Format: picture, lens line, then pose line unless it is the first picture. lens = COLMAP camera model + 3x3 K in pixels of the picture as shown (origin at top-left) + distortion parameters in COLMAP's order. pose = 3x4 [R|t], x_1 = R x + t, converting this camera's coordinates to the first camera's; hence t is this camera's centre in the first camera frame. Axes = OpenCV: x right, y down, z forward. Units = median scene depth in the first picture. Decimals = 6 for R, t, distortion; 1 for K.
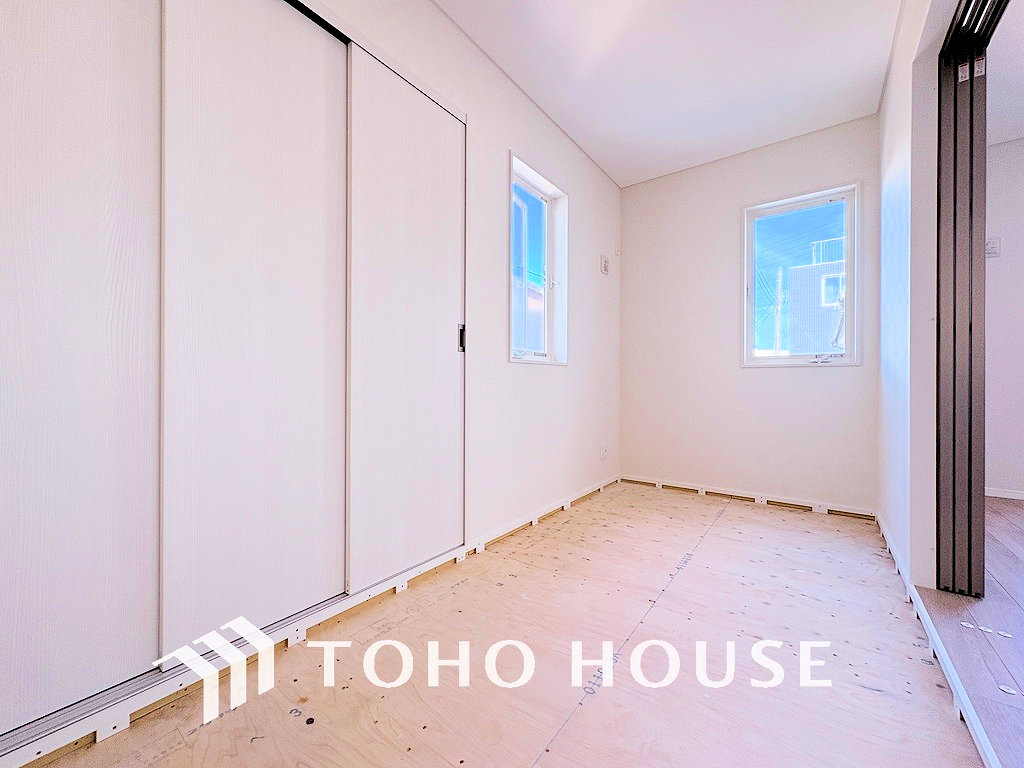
lens RADIAL K [[409.3, 0, 511.6], [0, 409.3, 383.7], [0, 0, 1]] dist [0.001097, 0.000396]
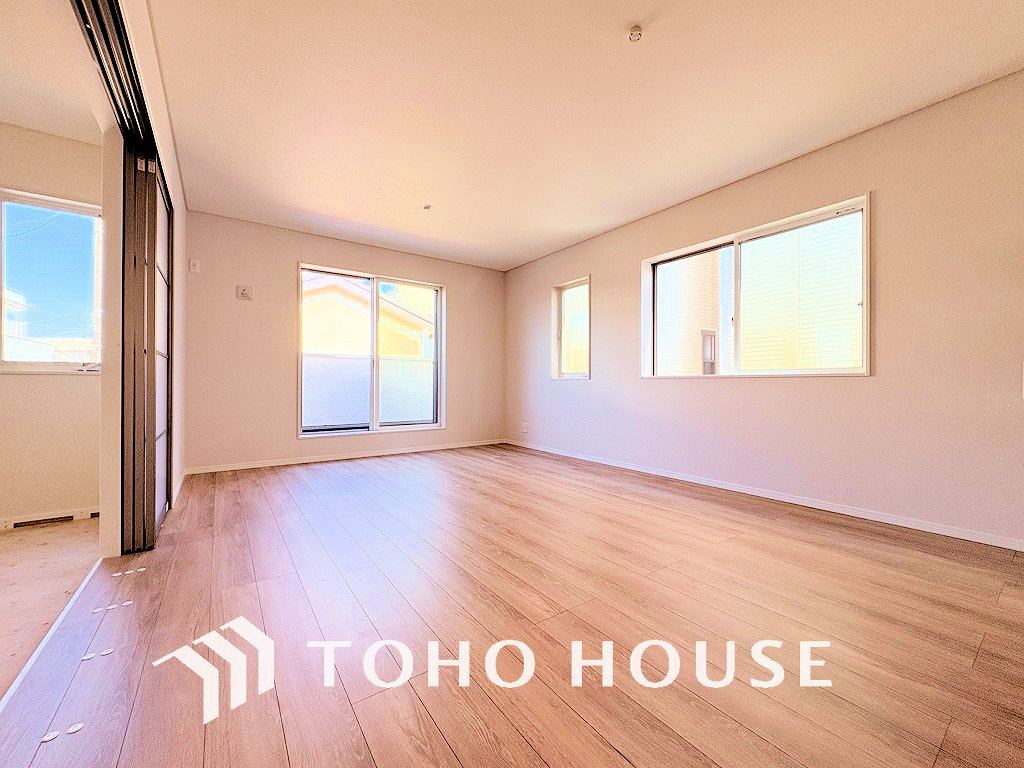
lens RADIAL K [[409.3, 0, 514.0], [0, 409.3, 380.2], [0, 0, 1]] dist [0.001097, 0.000396]
pose [[0.309025, 0.004270, 0.951044, 0.195603], [0.002801, 0.999982, -0.005399, -0.035481], [-0.951050, 0.004332, 0.309008, -0.569849]]
